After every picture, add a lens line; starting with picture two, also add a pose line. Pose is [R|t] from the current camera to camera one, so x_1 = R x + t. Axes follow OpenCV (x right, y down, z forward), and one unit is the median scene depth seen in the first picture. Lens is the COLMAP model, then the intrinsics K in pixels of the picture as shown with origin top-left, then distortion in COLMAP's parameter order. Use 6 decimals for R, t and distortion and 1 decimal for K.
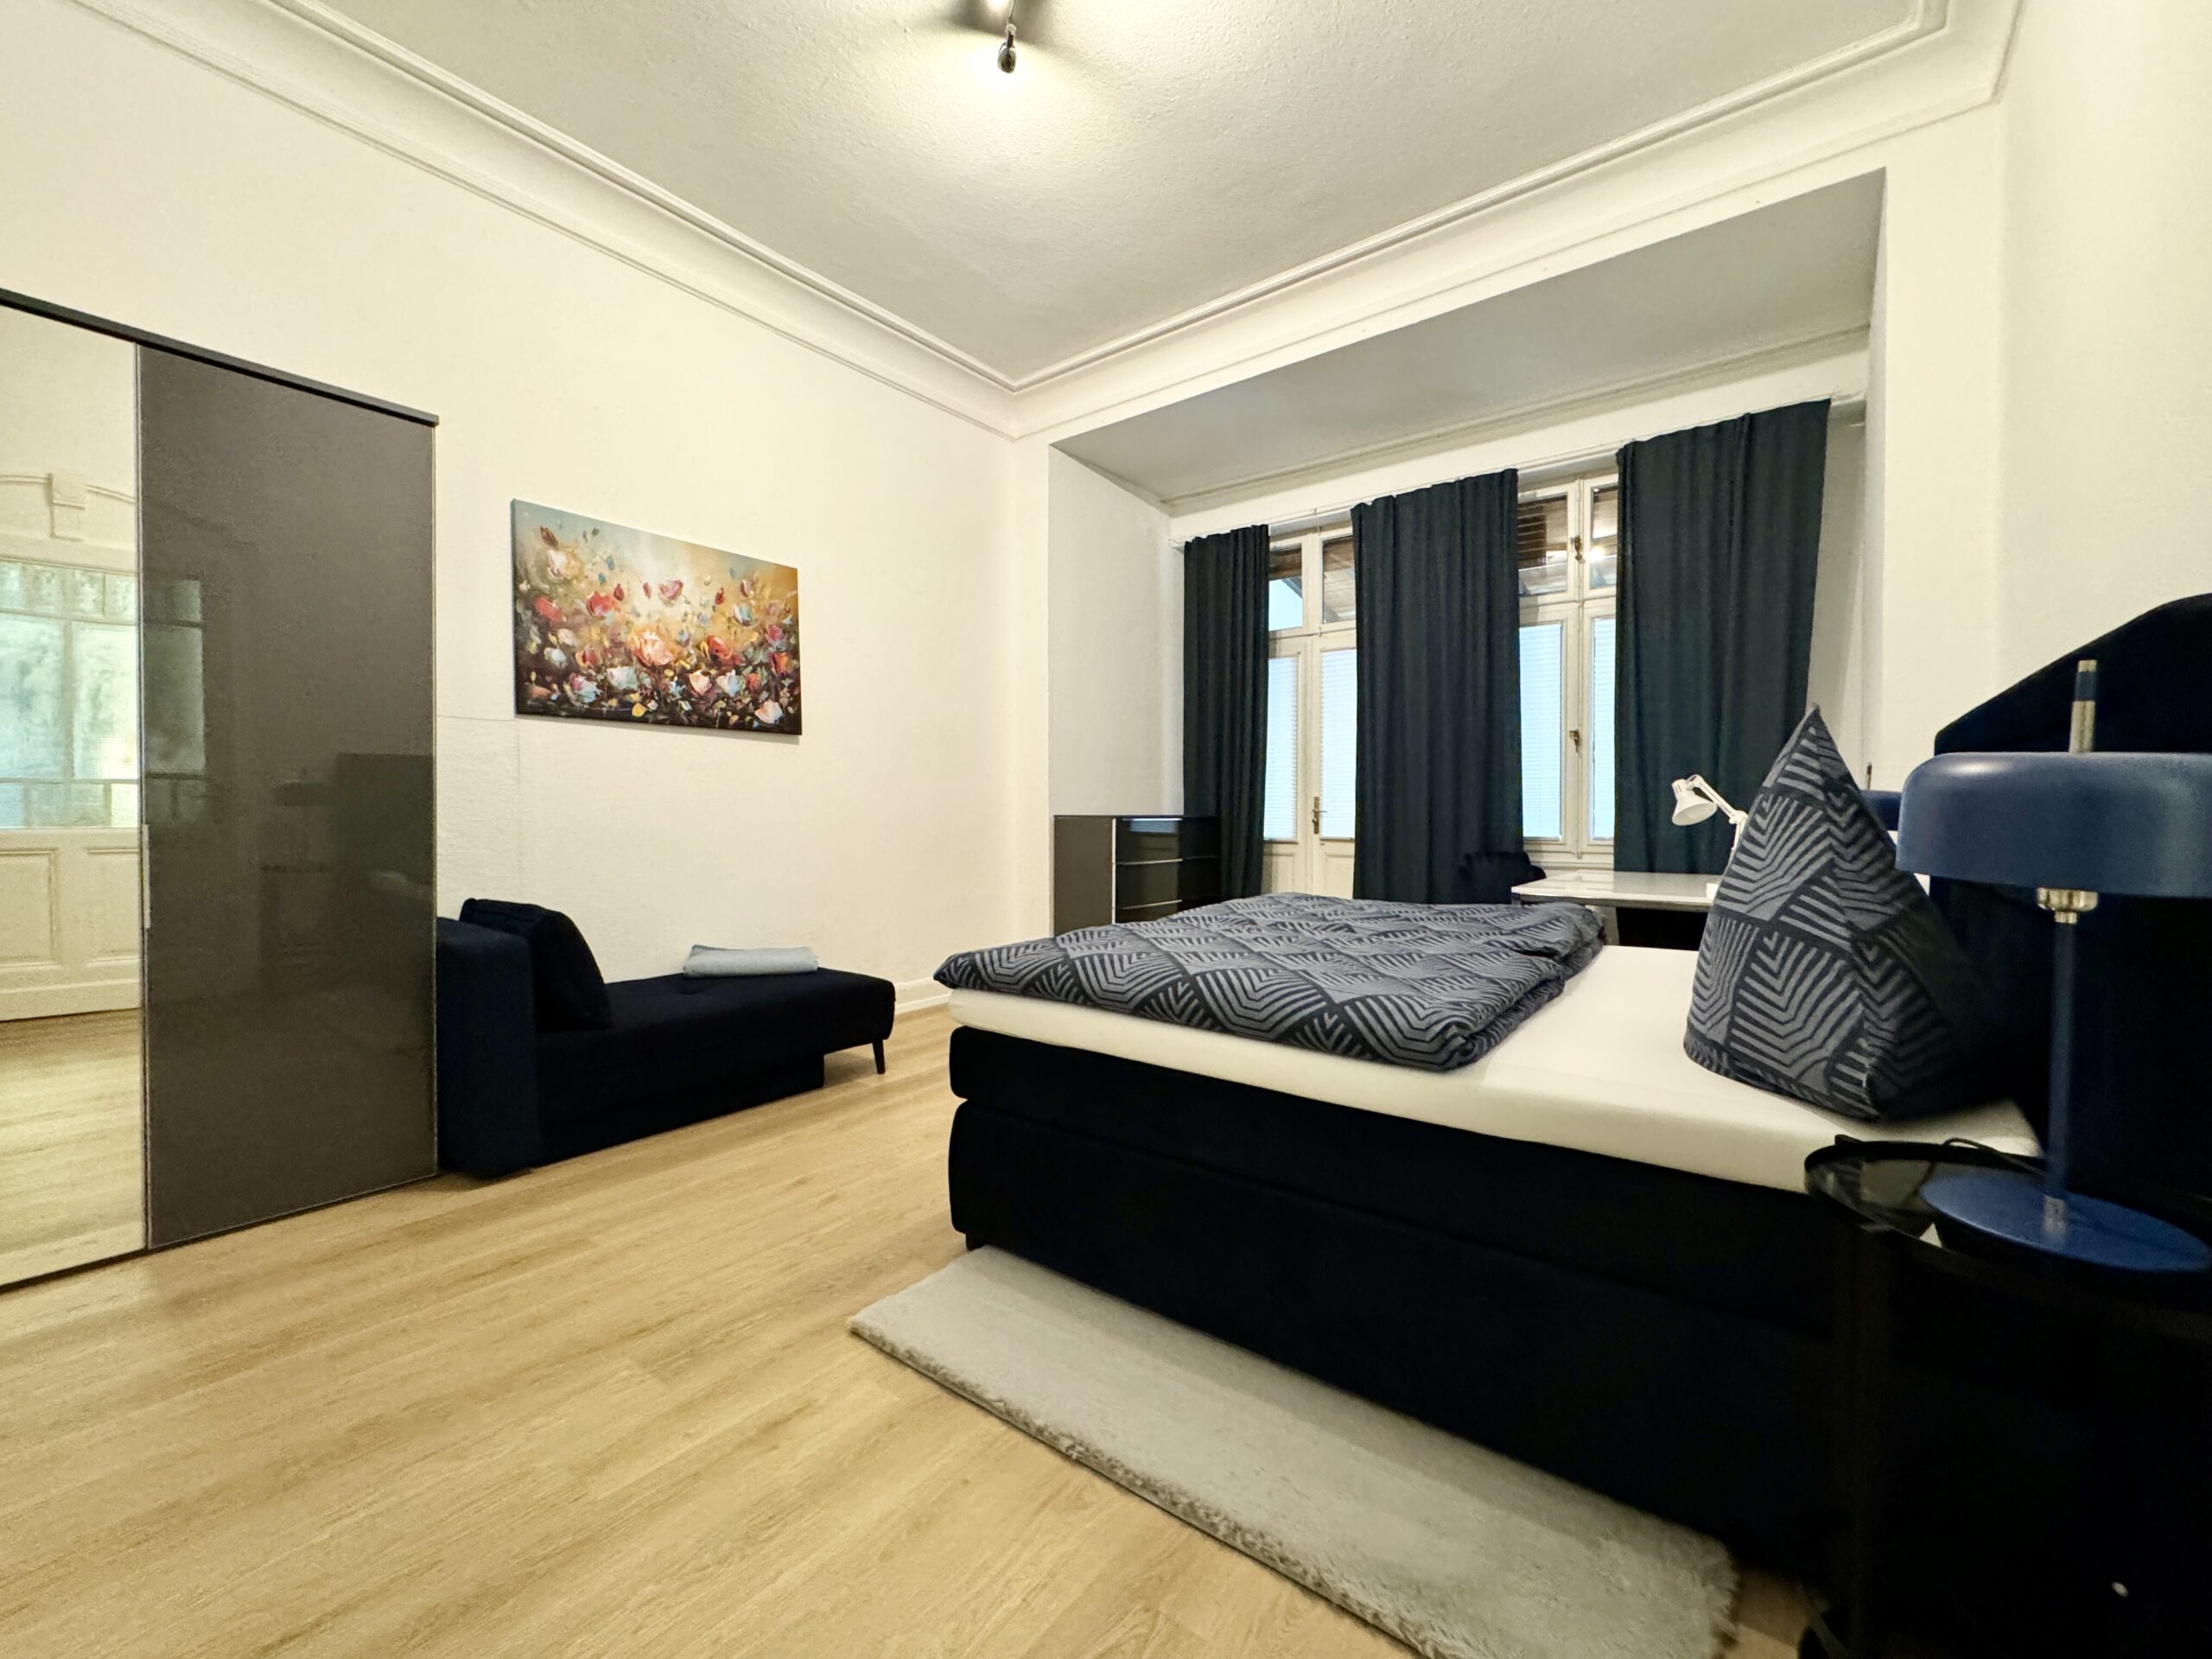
lens RADIAL K [[886.9, 0, 1106.0], [0, 886.9, 829.5], [0, 0, 1]] dist [-0.046848, 0.000115]
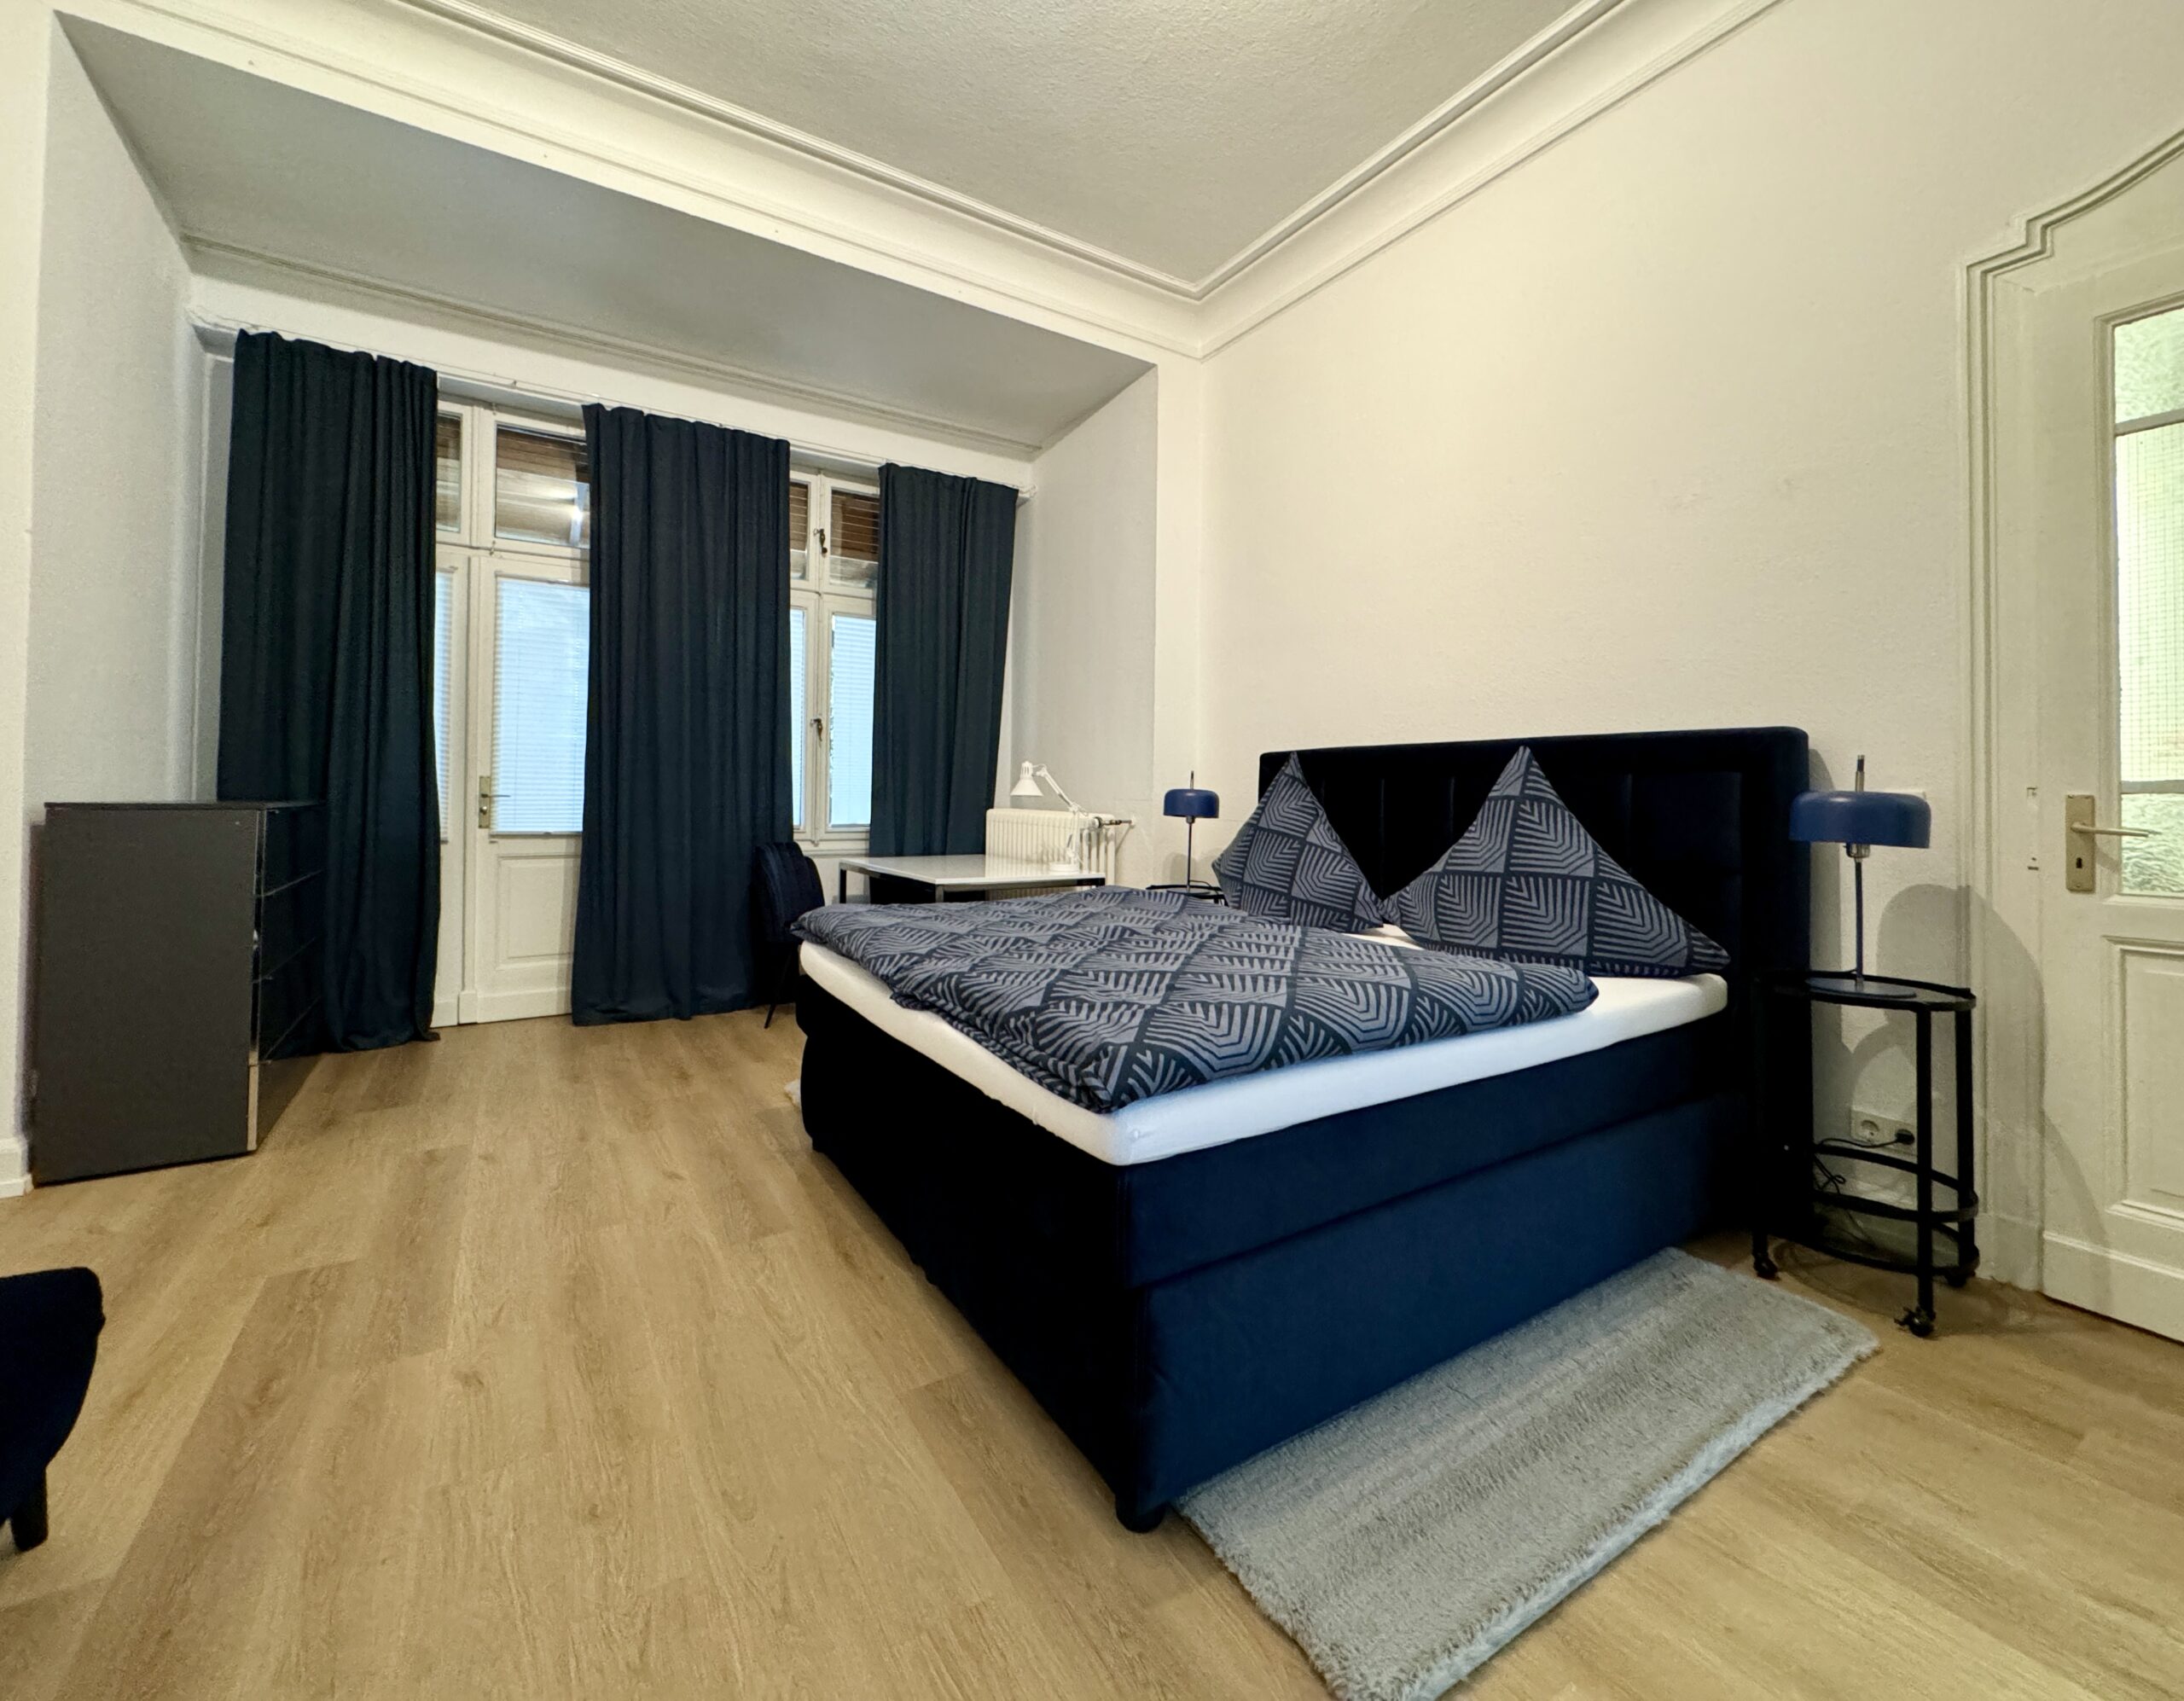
lens RADIAL K [[905.1, 0, 1092.4], [0, 905.1, 775.9], [0, 0, 1]] dist [-0.000239, -0.000050]
pose [[0.335853, 0.022379, 0.941648, -0.326819], [0.001008, 0.999709, -0.024118, -0.020629], [-0.941914, 0.009050, 0.335733, 0.327278]]
